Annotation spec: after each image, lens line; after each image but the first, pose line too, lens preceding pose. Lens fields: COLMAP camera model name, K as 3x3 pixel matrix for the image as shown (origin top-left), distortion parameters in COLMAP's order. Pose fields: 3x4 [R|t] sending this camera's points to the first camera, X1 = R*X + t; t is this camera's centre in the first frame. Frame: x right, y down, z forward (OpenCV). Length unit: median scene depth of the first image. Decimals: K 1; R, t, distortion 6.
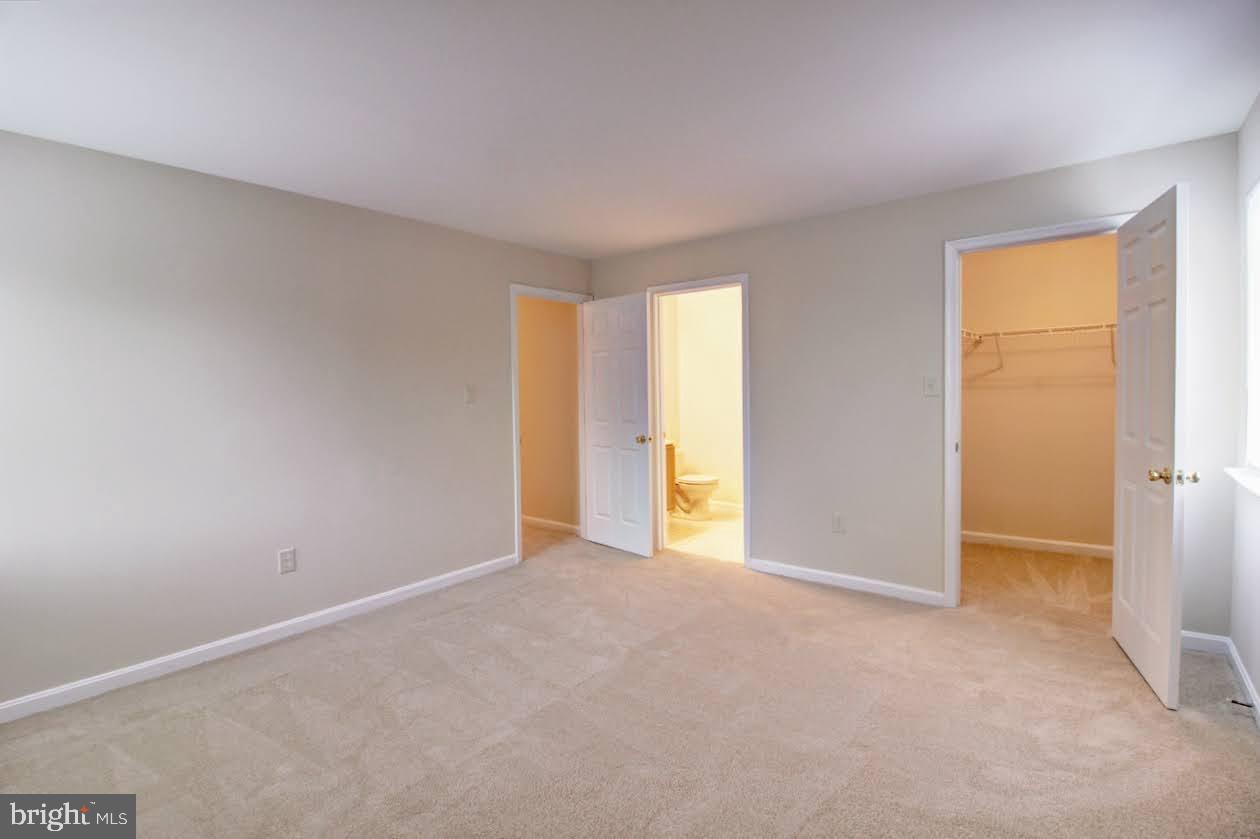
lens RADIAL K [[588.1, 0, 633.4], [0, 588.1, 404.3], [0, 0, 1]] dist [-0.014194, -0.001137]
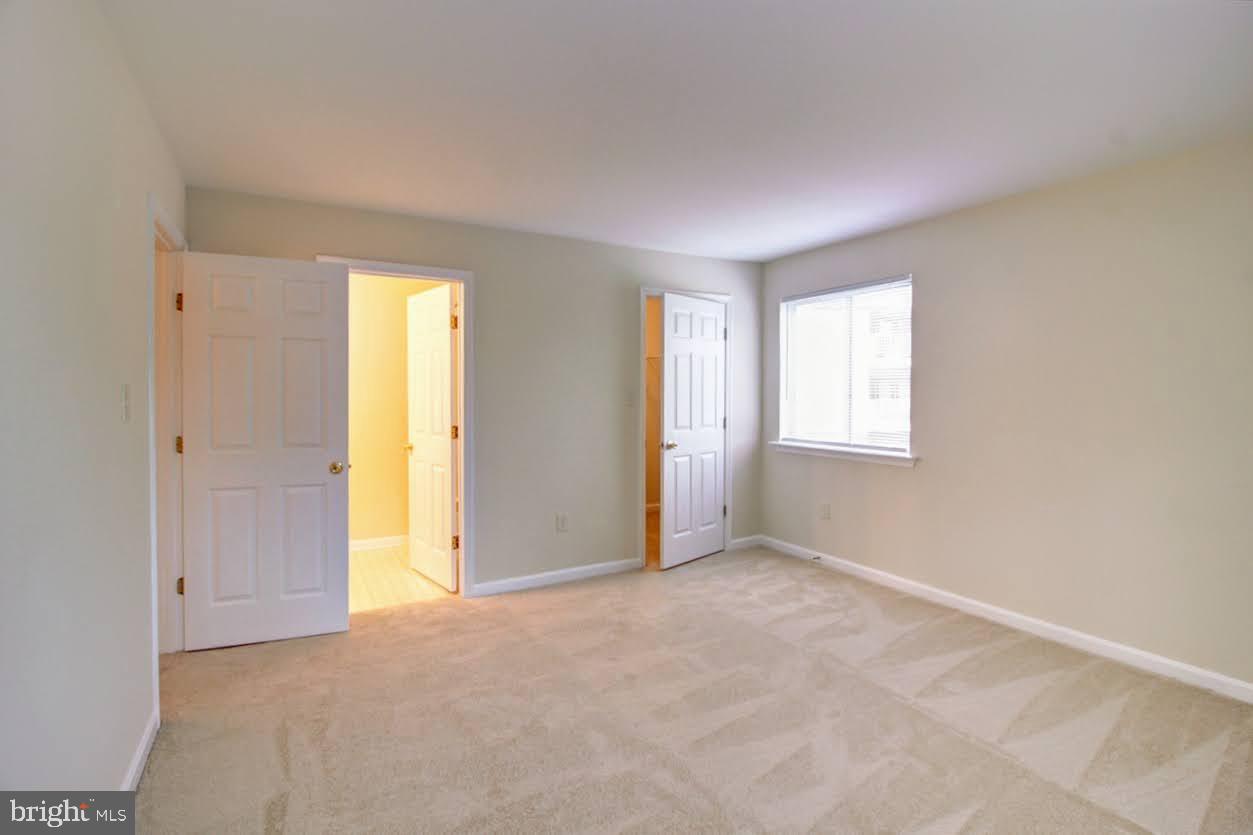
lens RADIAL K [[584.9, 0, 629.9], [0, 584.9, 402.4], [0, 0, 1]] dist [-0.014194, -0.001137]
pose [[0.379551, -0.001872, 0.925169, -0.558763], [0.025309, 0.999645, -0.008361, -0.005554], [-0.924825, 0.026589, 0.379463, 0.441899]]
